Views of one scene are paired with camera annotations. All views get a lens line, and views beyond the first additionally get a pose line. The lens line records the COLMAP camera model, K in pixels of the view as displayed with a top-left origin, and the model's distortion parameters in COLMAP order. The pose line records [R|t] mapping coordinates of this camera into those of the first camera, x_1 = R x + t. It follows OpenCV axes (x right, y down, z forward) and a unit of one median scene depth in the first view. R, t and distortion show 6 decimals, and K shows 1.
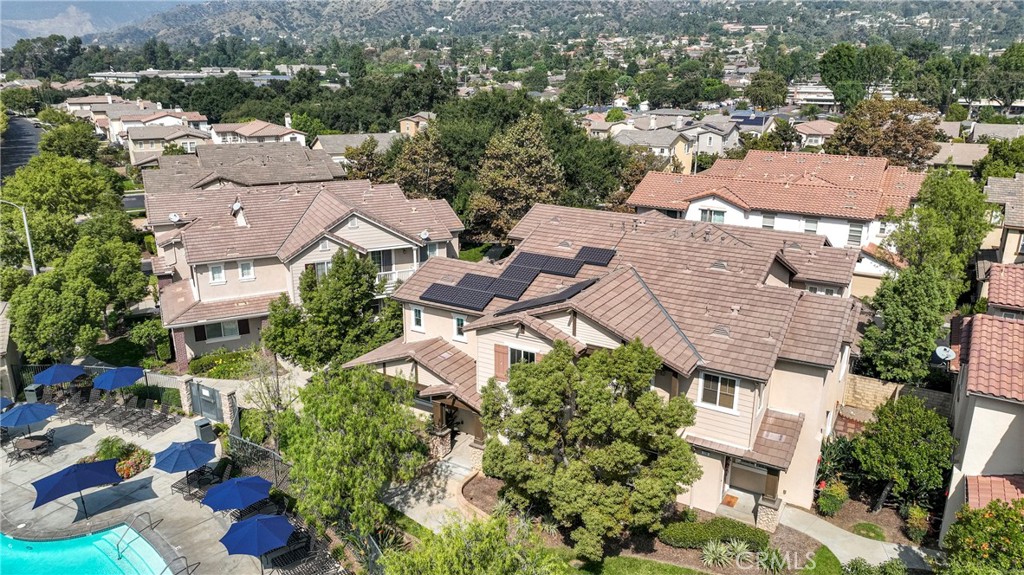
lens RADIAL K [[736.9, 0, 512.0], [0, 736.9, 287.5], [0, 0, 1]] dist [0.009207, 0.004008]
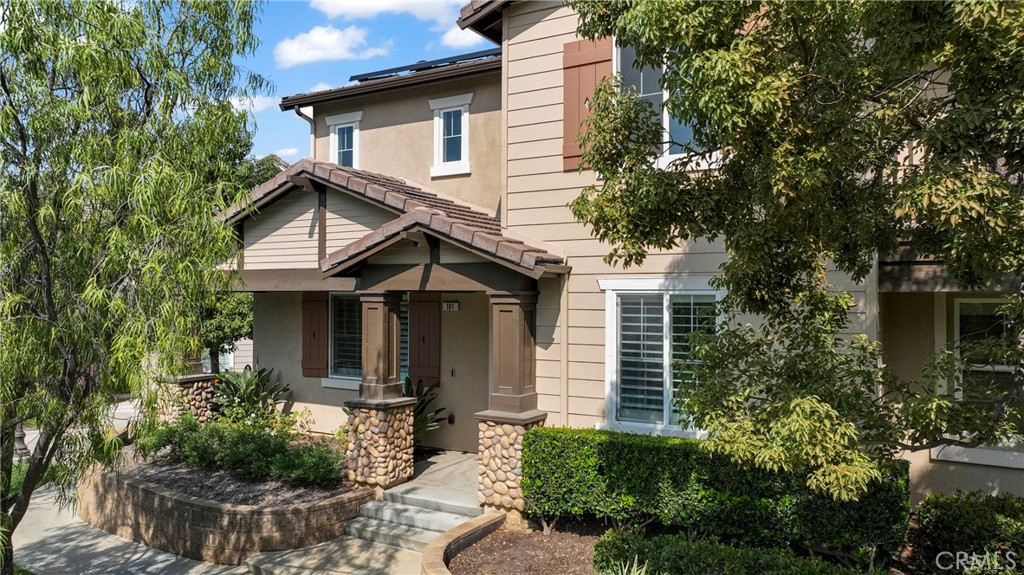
lens RADIAL K [[736.9, 0, 512.0], [0, 736.9, 287.5], [0, 0, 1]] dist [0.009207, 0.004008]
pose [[0.999955, 0.001487, 0.009408, -0.042218], [0.001462, 0.952072, -0.305870, 0.234525], [-0.009412, 0.305870, 0.952027, 0.649275]]
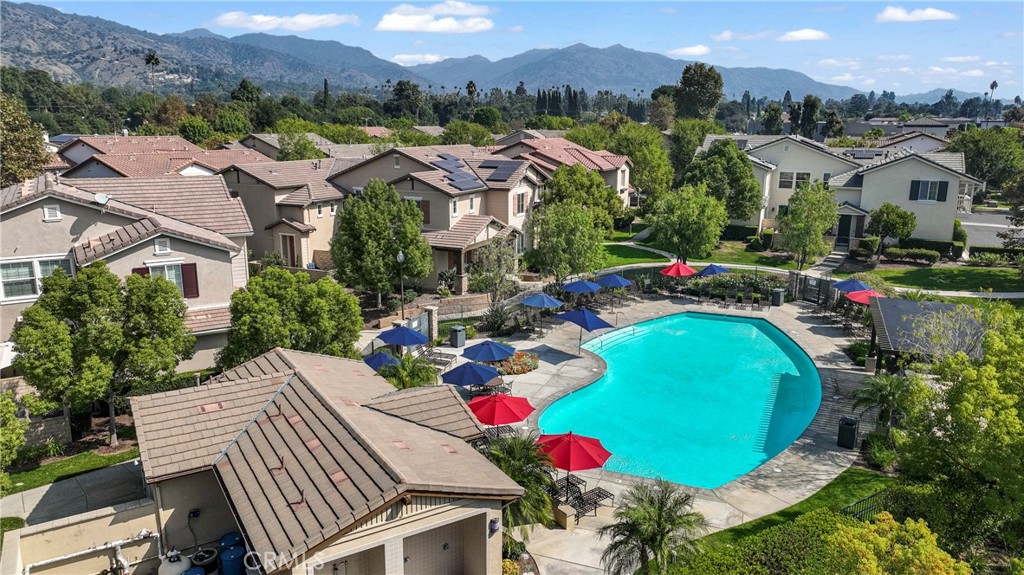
lens RADIAL K [[736.9, 0, 512.0], [0, 736.9, 287.5], [0, 0, 1]] dist [0.009207, 0.004008]
pose [[-0.118967, -0.220275, 0.968156, -1.608391], [0.287602, 0.925634, 0.245941, -0.139584], [-0.950332, 0.307703, -0.046769, 1.017496]]
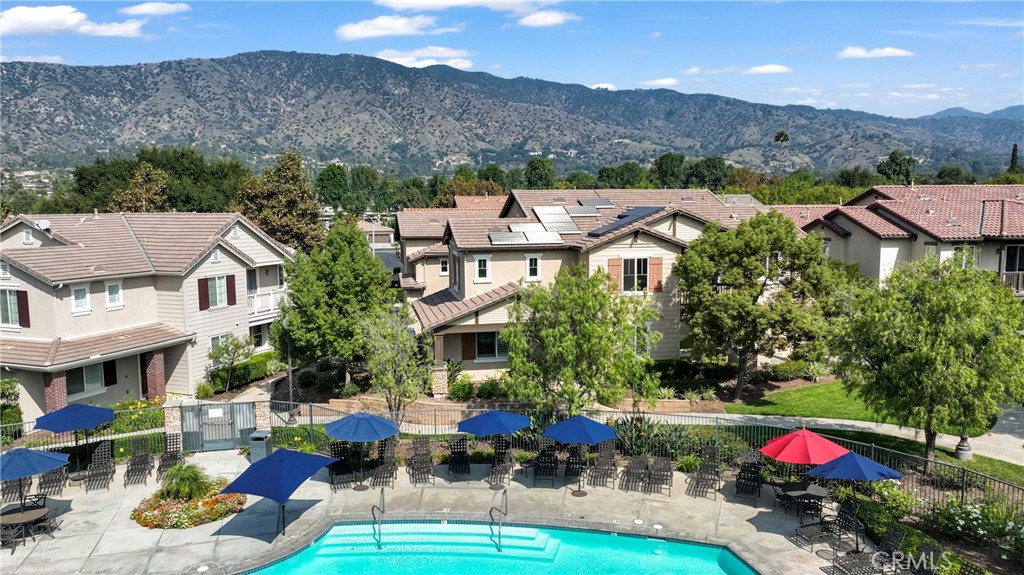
lens RADIAL K [[736.9, 0, 512.0], [0, 736.9, 287.5], [0, 0, 1]] dist [0.009207, 0.004008]
pose [[0.727056, -0.081256, 0.681753, -0.778618], [0.210896, 0.971398, -0.109132, 0.183278], [-0.653386, 0.223124, 0.723396, 0.268761]]
